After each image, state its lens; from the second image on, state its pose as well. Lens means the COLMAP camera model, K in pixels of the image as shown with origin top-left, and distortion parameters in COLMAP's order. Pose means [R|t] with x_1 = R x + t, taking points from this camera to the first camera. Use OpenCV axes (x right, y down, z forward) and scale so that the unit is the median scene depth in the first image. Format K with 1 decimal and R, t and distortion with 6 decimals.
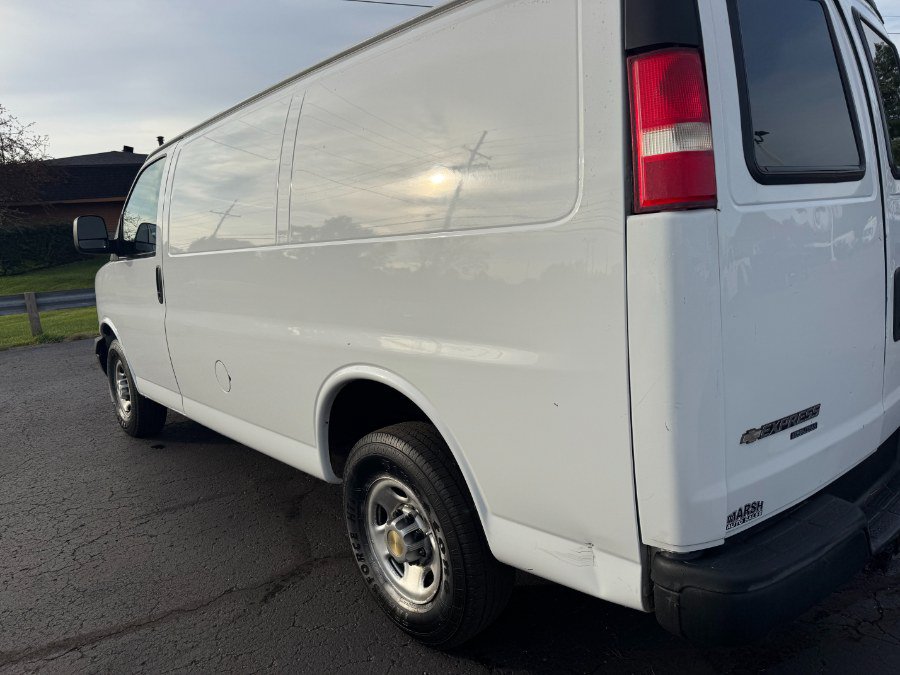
lens RADIAL K [[641.9, 0, 445.1], [0, 641.9, 343.7], [0, 0, 1]] dist [0.010864, -0.011873]
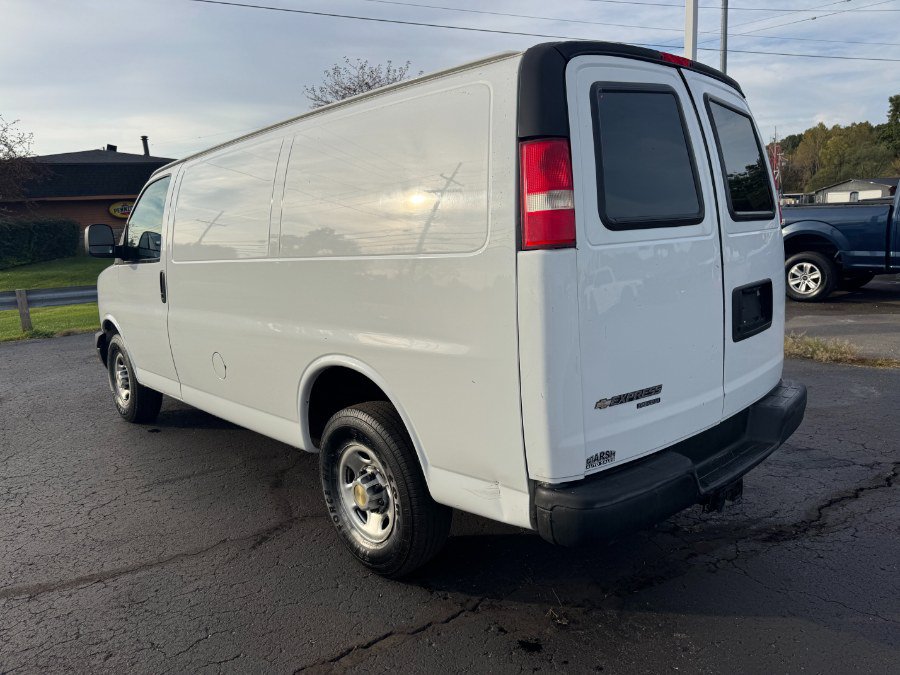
lens RADIAL K [[641.9, 0, 448.6], [0, 641.9, 342.2], [0, 0, 1]] dist [0.010864, -0.011873]
pose [[0.999272, 0.017197, 0.034068, 0.046710], [-0.016894, 0.999815, -0.009165, 0.014924], [-0.034219, 0.008583, 0.999378, -0.266570]]
